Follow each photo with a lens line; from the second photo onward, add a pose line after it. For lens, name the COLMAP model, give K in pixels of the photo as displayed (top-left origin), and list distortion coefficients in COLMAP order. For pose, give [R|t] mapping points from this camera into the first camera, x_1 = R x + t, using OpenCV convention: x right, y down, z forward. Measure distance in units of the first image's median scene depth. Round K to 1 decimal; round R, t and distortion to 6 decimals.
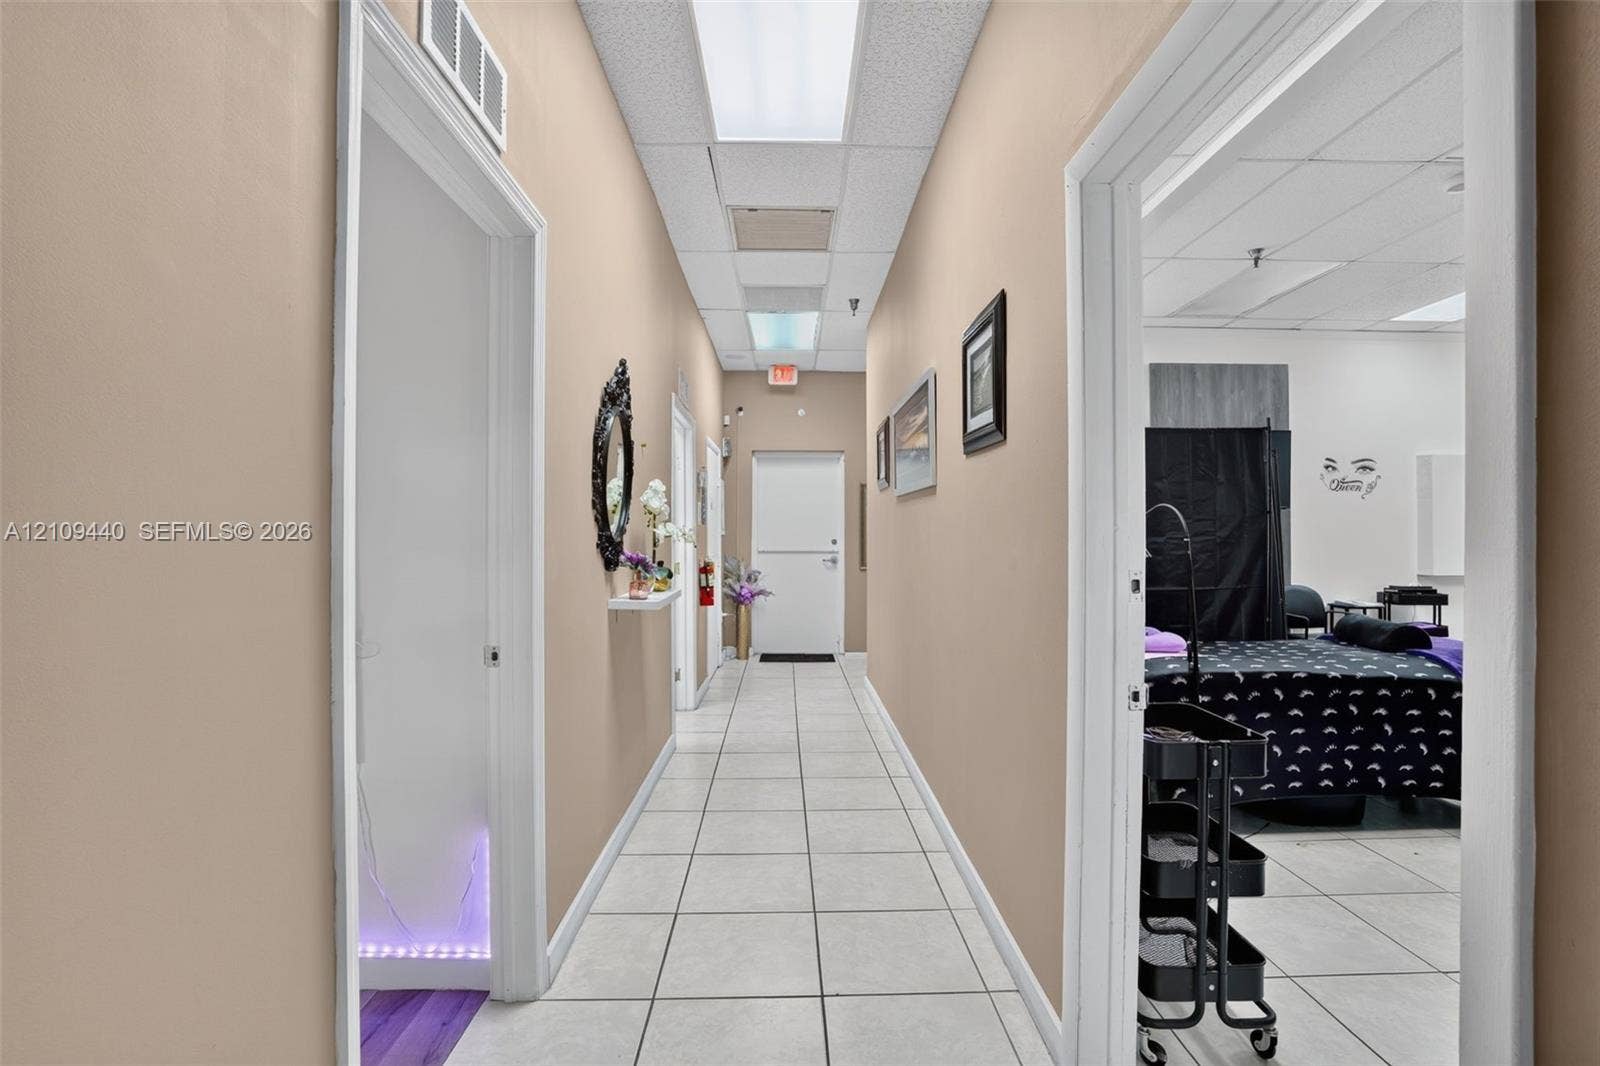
lens RADIAL K [[747.1, 0, 787.4], [0, 747.1, 533.2], [0, 0, 1]] dist [-0.071023, 0.027246]
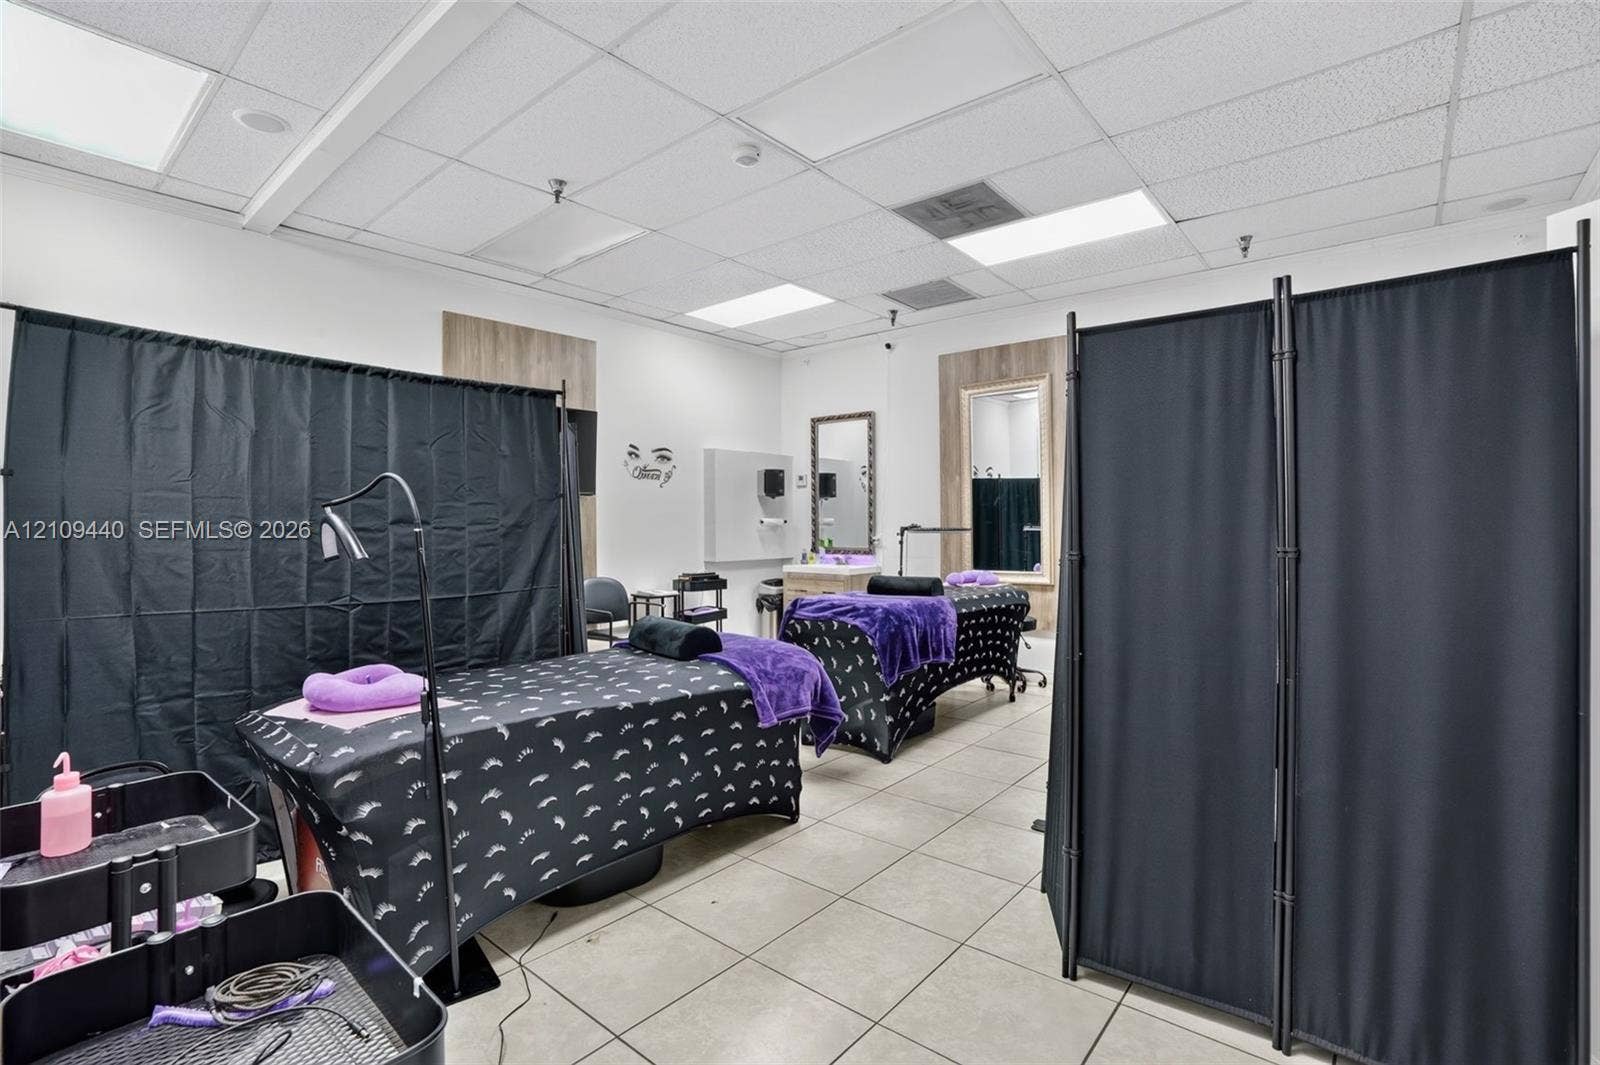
lens RADIAL K [[747.1, 0, 787.4], [0, 747.1, 532.7], [0, 0, 1]] dist [-0.071023, 0.027246]
pose [[0.670284, -0.008334, 0.742058, 0.268388], [-0.001085, 0.999925, 0.012210, 0.004185], [-0.742104, -0.008989, 0.670224, 0.321765]]
